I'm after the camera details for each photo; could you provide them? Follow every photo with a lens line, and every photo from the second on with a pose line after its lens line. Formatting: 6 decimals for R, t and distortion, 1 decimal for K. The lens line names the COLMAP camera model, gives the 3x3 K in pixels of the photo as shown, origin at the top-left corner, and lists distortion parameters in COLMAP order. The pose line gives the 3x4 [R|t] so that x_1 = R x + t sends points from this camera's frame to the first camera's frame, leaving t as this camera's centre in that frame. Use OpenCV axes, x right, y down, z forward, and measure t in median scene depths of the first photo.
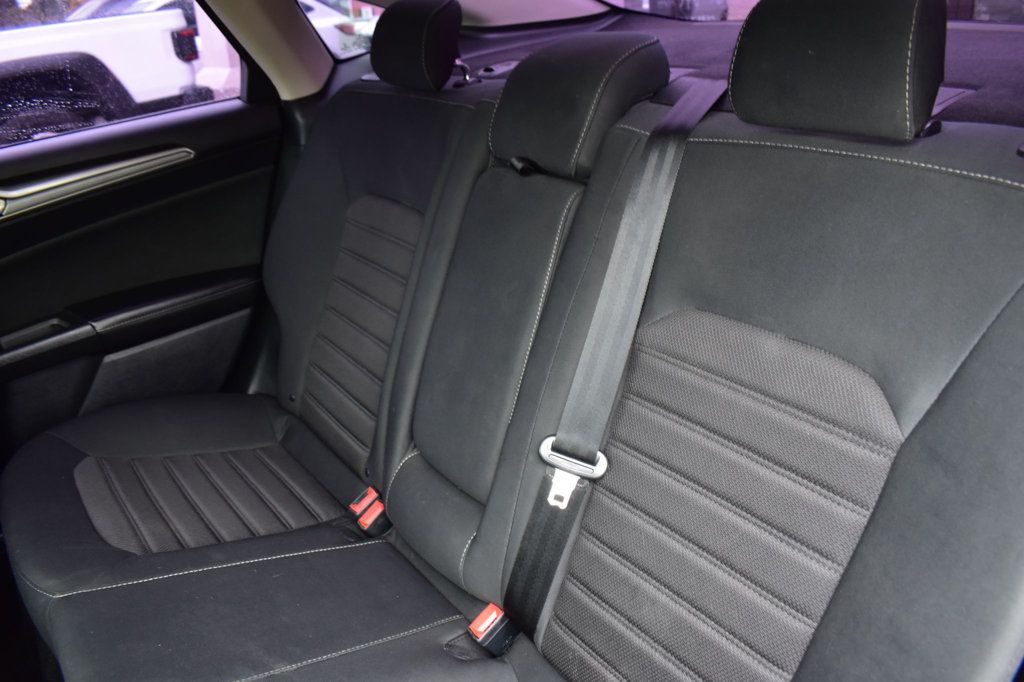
lens RADIAL K [[787.2, 0, 512.0], [0, 787.2, 341.0], [0, 0, 1]] dist [-0.104534, 0.003280]
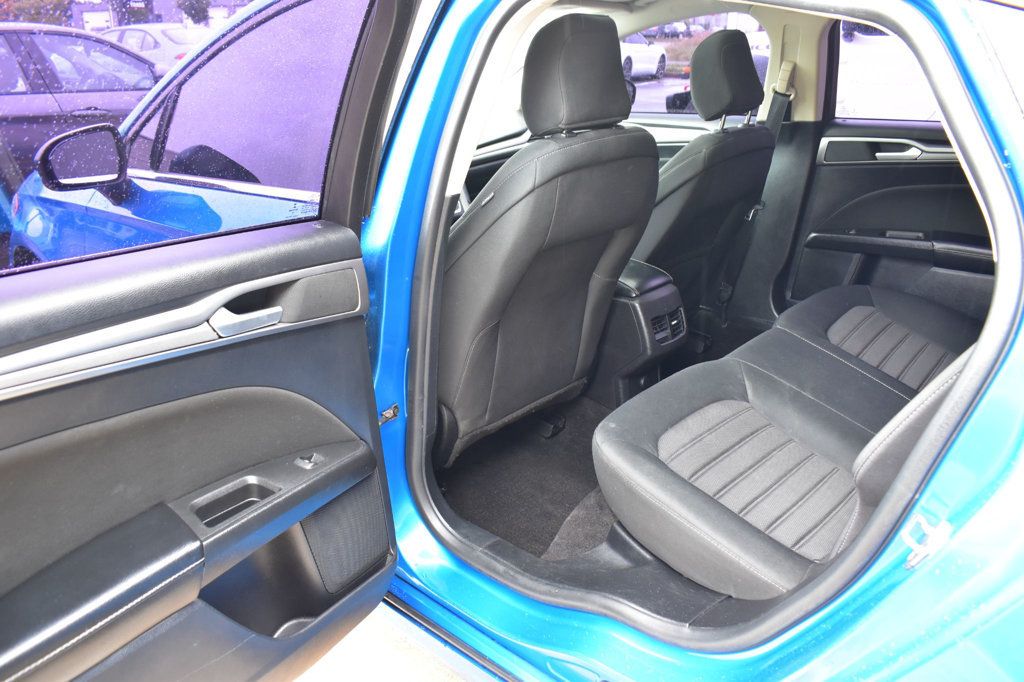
lens RADIAL K [[787.2, 0, 512.0], [0, 787.2, 341.0], [0, 0, 1]] dist [-0.104534, 0.003280]
pose [[0.175533, 0.415076, -0.892693, 0.784285], [-0.398340, 0.859173, 0.321164, -0.006591], [0.900285, 0.299221, 0.316154, -0.201354]]
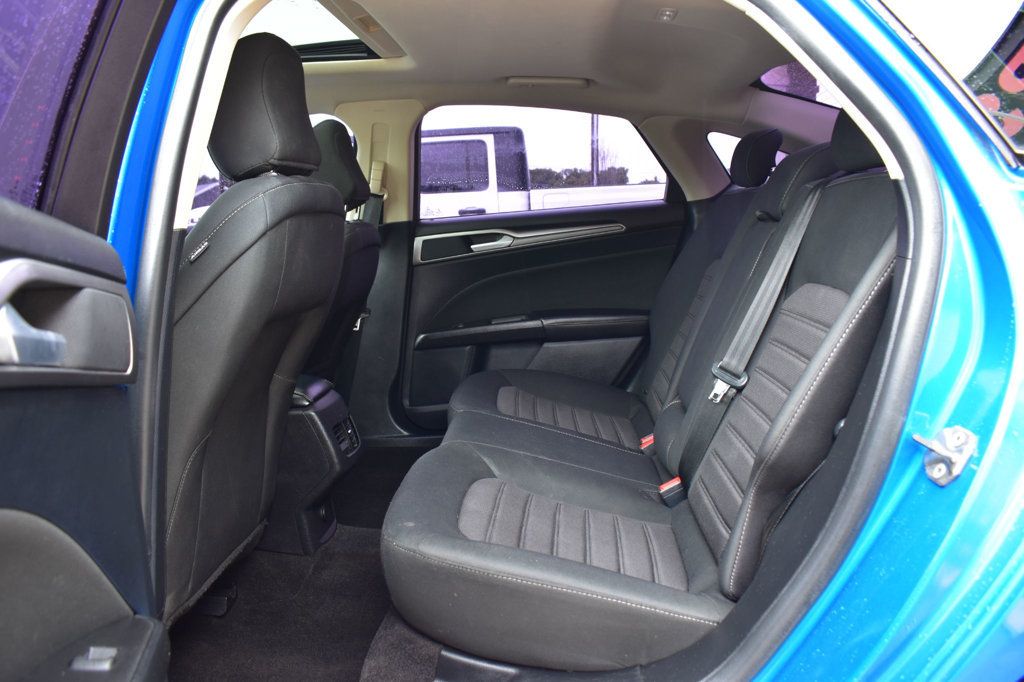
lens RADIAL K [[787.2, 0, 512.0], [0, 787.2, 341.0], [0, 0, 1]] dist [-0.104534, 0.003280]
pose [[0.769801, 0.134464, -0.623960, 0.472234], [-0.277586, 0.950800, -0.137569, 0.279295], [0.574763, 0.279103, 0.769252, -0.329179]]
